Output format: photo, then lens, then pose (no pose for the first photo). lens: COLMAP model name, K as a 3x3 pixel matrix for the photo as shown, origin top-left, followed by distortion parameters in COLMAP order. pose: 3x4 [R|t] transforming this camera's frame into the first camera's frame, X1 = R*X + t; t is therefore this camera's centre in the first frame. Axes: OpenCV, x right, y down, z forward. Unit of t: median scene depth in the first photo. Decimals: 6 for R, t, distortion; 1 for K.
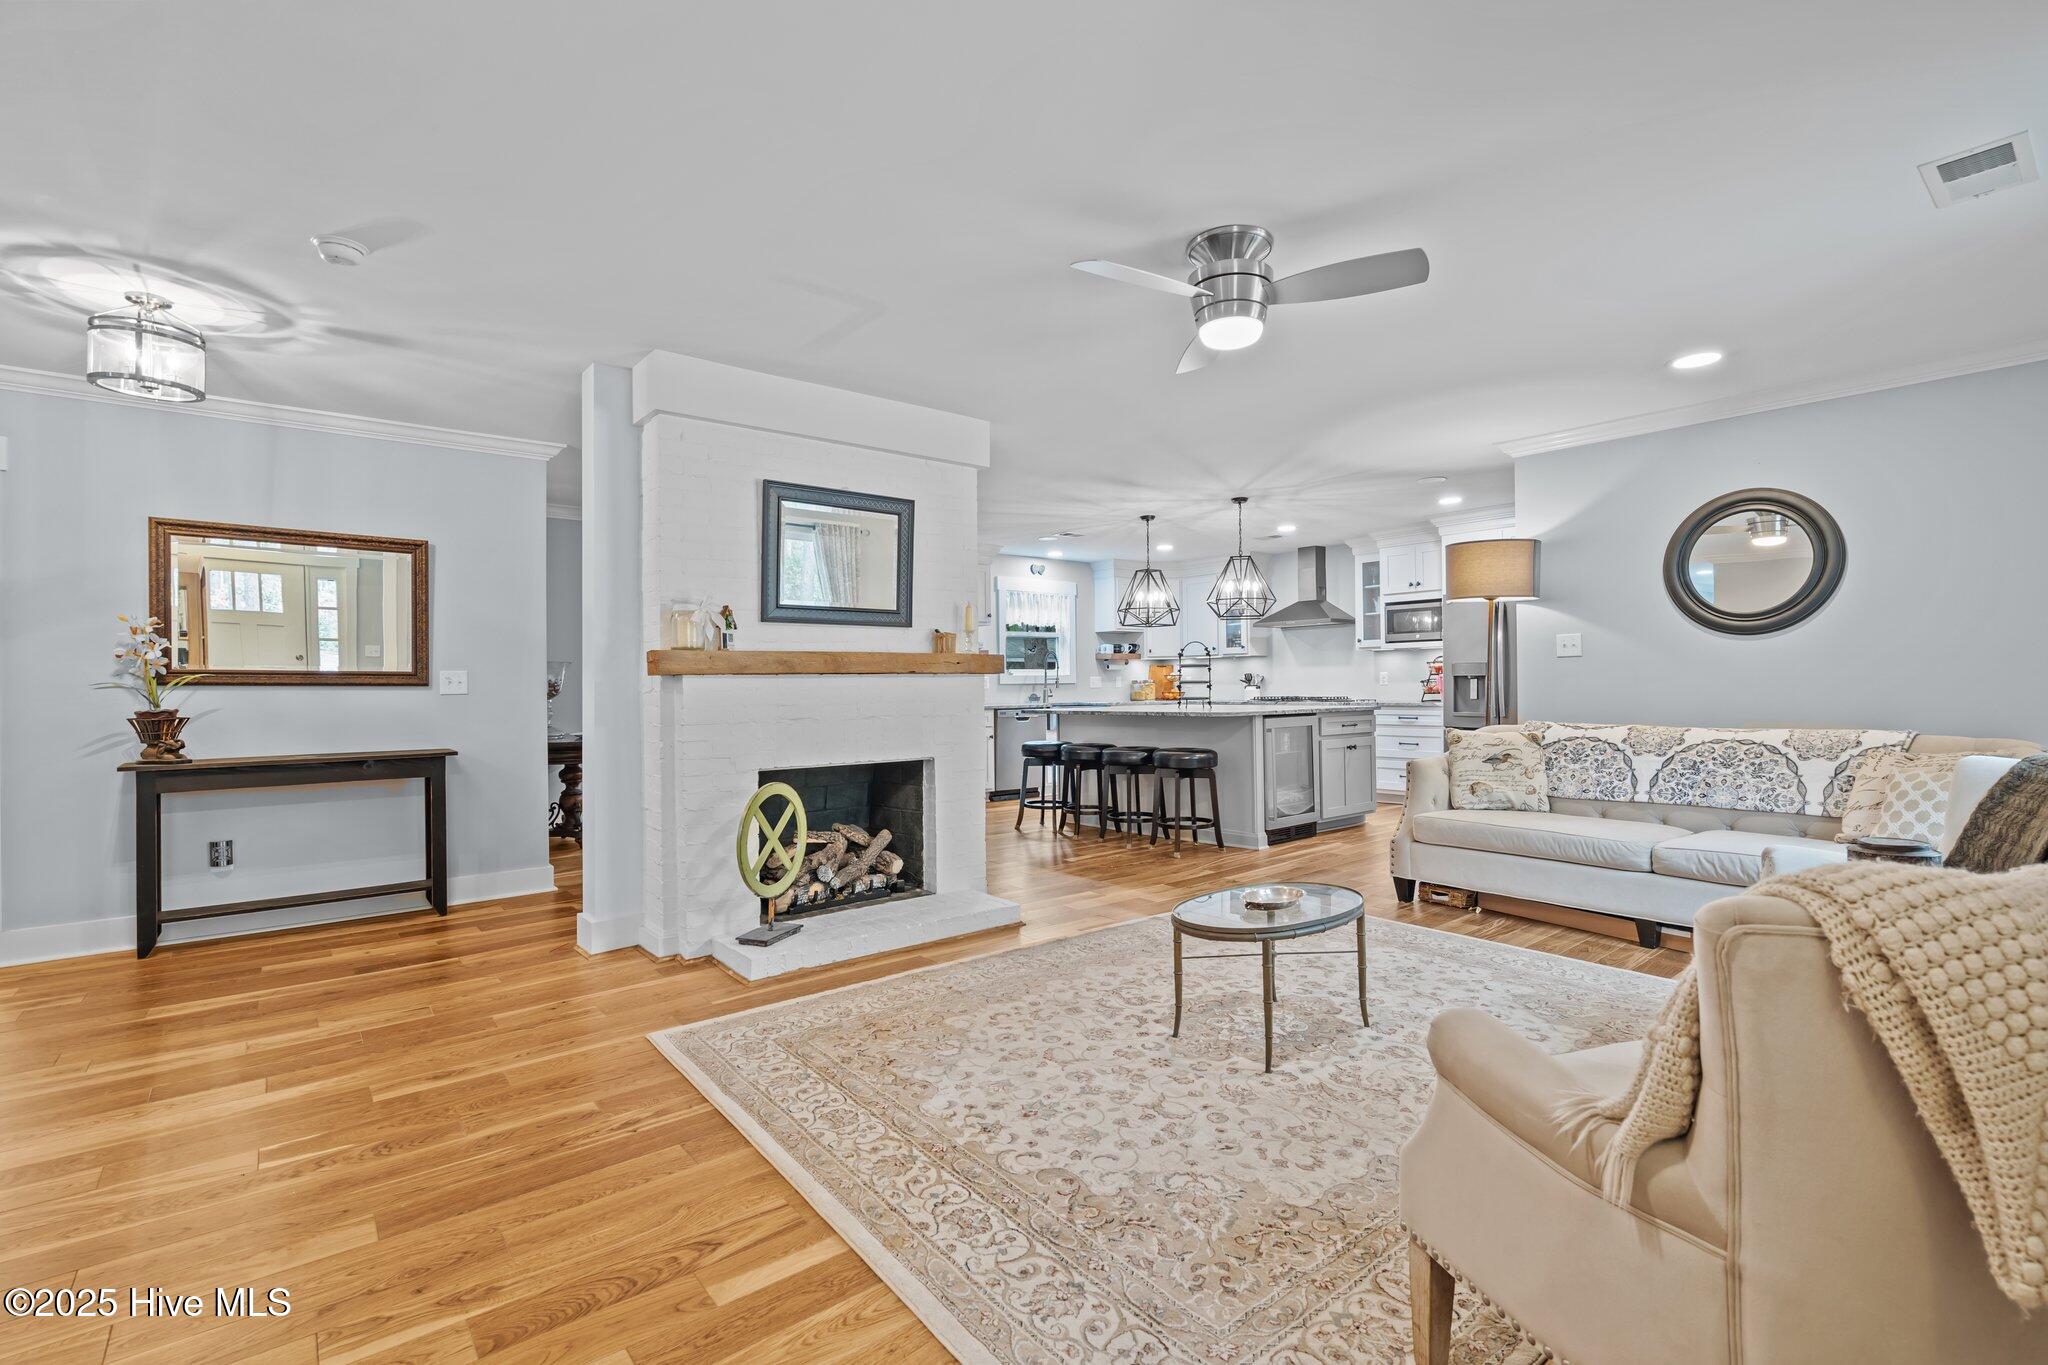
lens RADIAL K [[929.8, 0, 1024.0], [0, 929.8, 682.5], [0, 0, 1]] dist [0.000545, 0.000205]
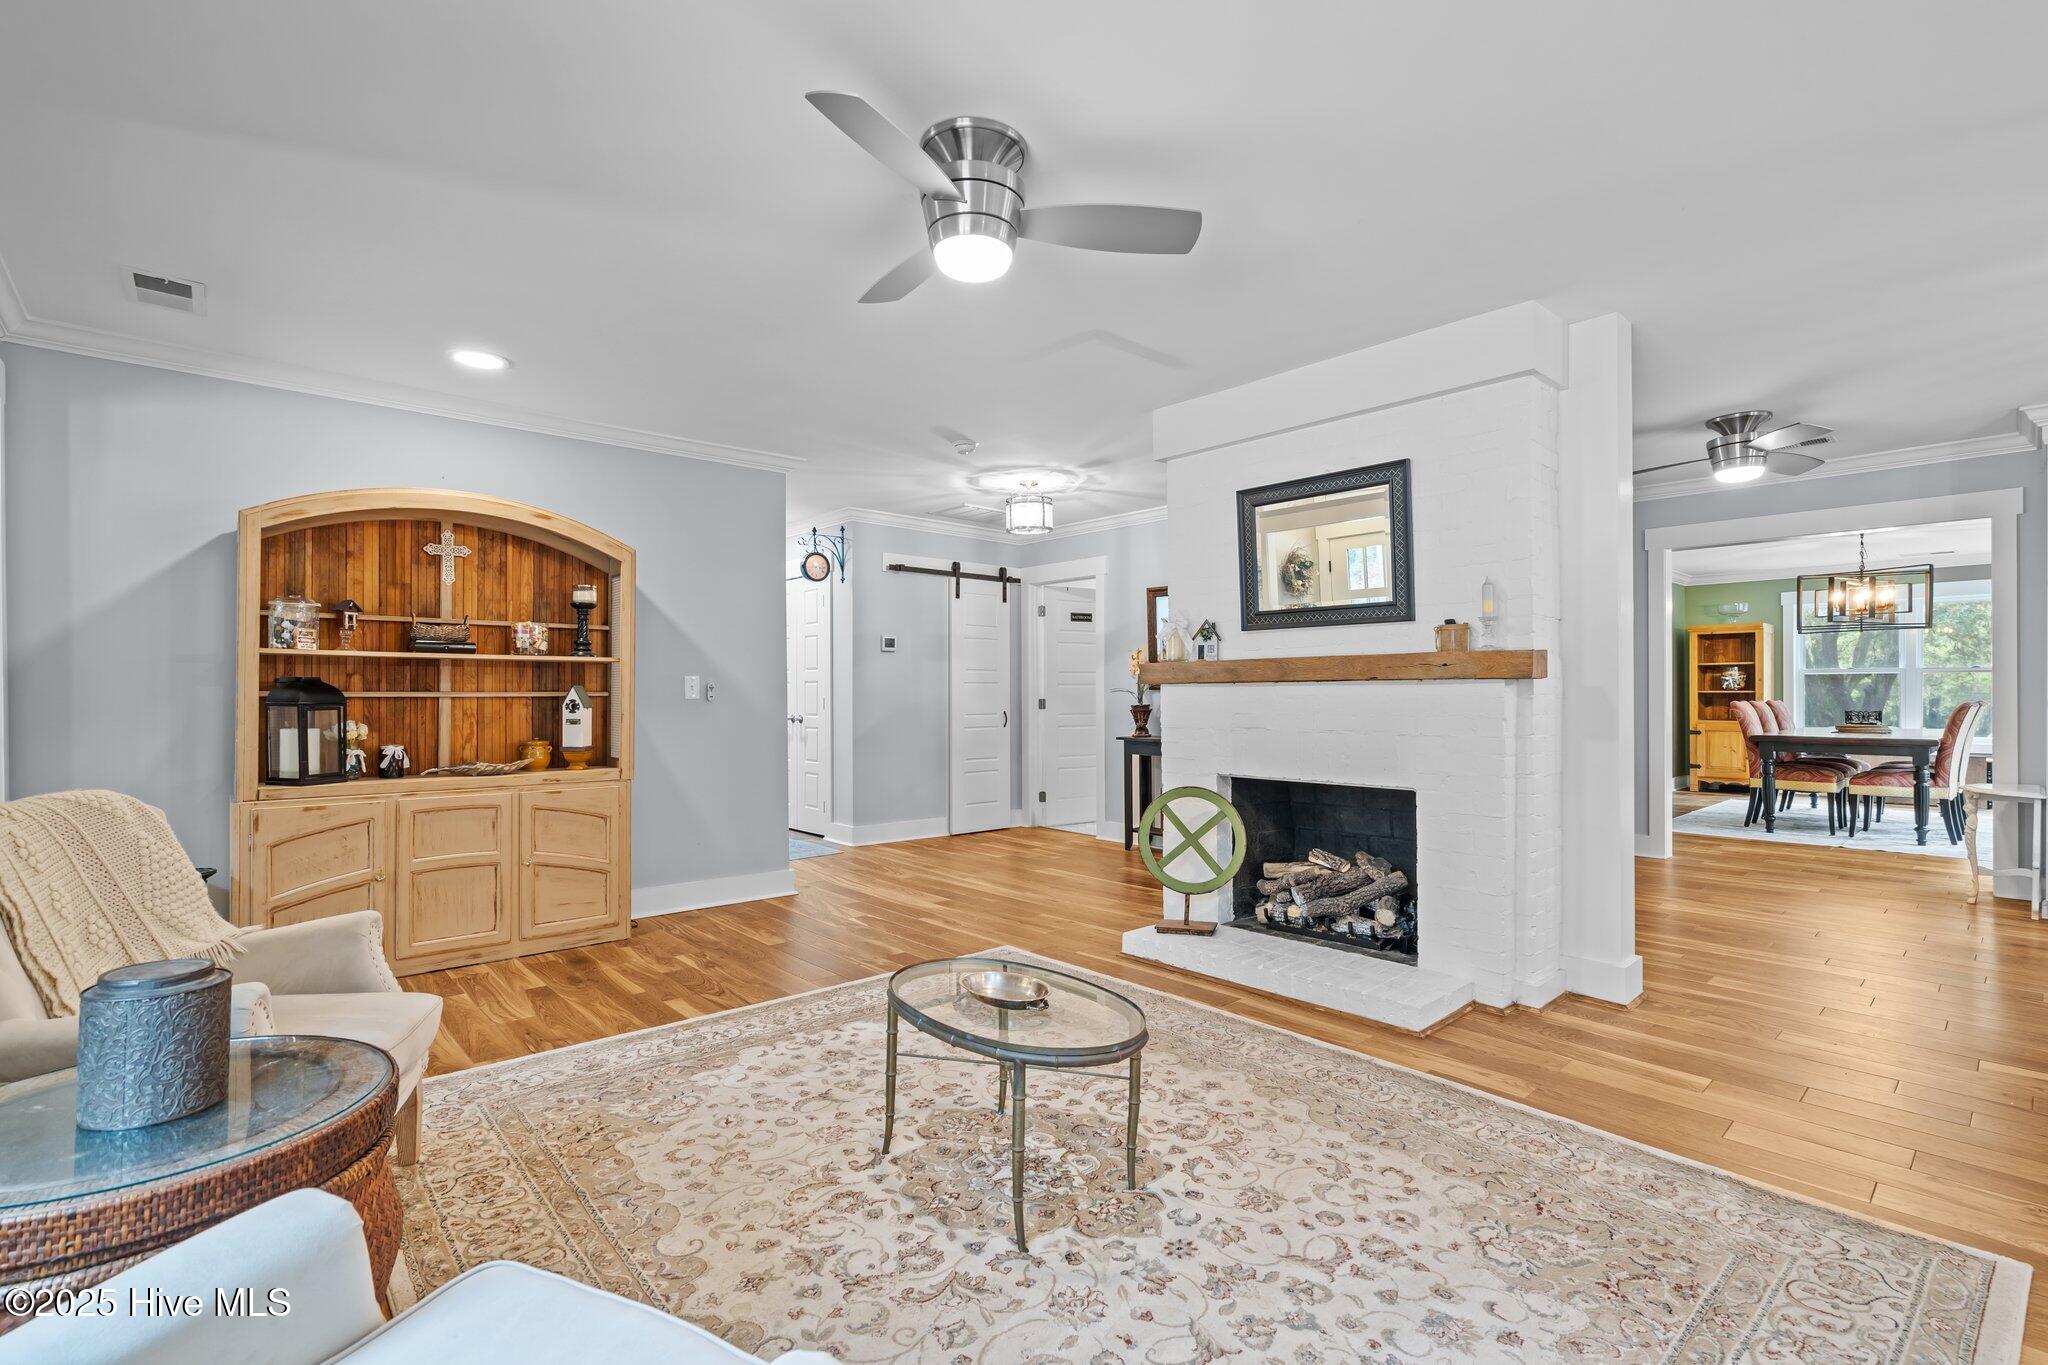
lens RADIAL K [[931.3, 0, 1023.4], [0, 931.3, 693.6], [0, 0, 1]] dist [-0.003209, -0.000095]
pose [[0.044334, 0.009997, -0.998967, 0.387502], [0.004328, 0.999939, 0.010199, -0.004410], [0.999007, -0.004776, 0.044288, 0.380507]]
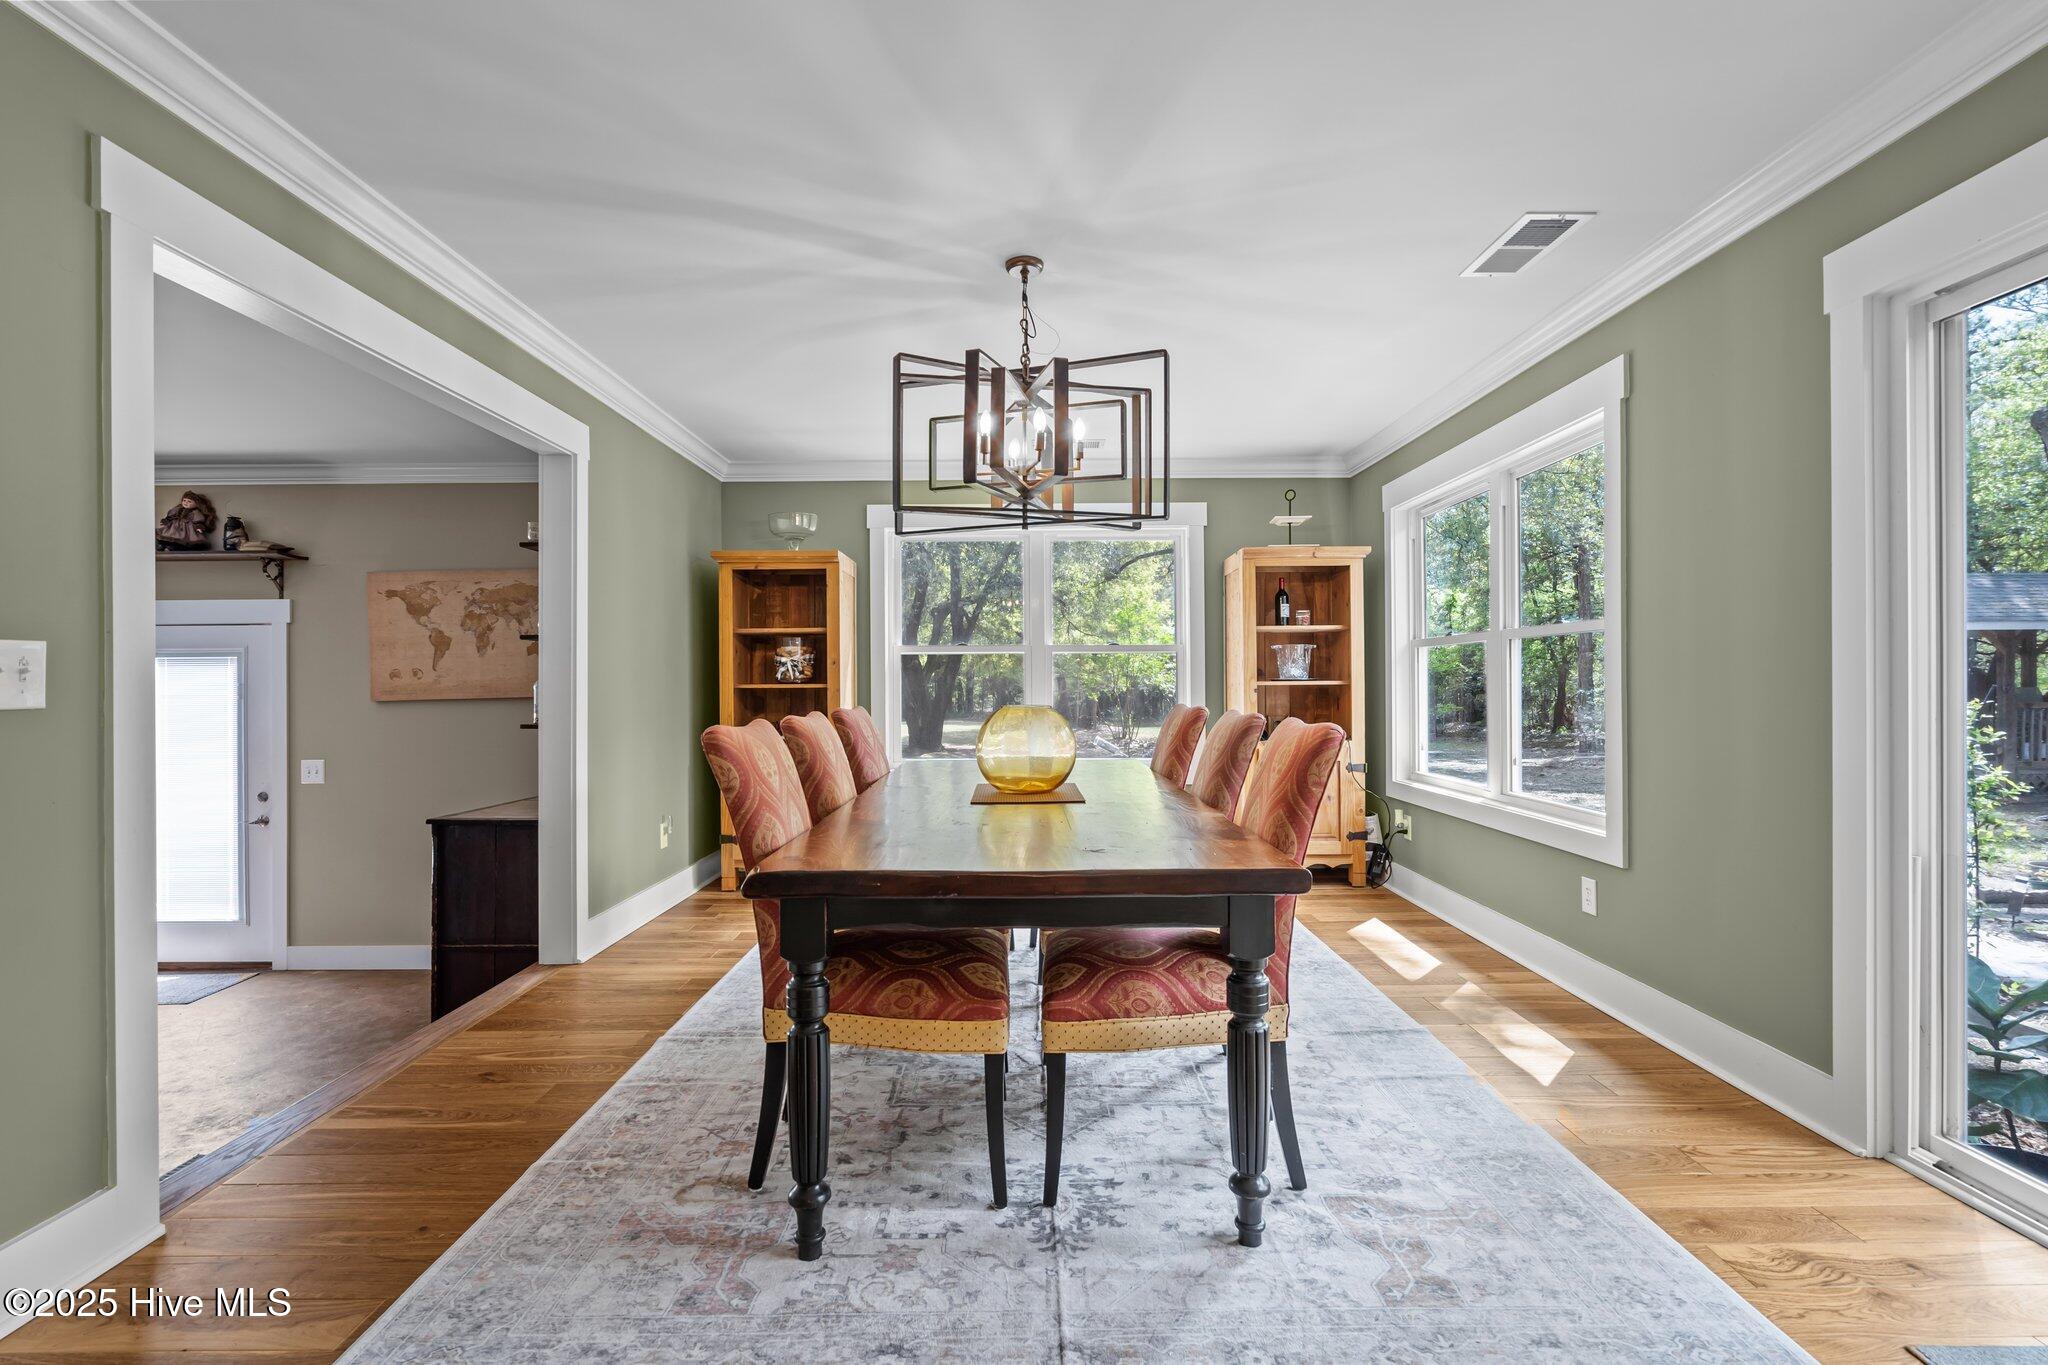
lens RADIAL K [[929.8, 0, 1024.0], [0, 929.8, 682.5], [0, 0, 1]] dist [0.000545, 0.000205]
pose [[0.774293, 0.005969, -0.632800, -0.330691], [0.001089, 0.999941, 0.010764, 0.001274], [0.632827, -0.009023, 0.774241, 1.030057]]
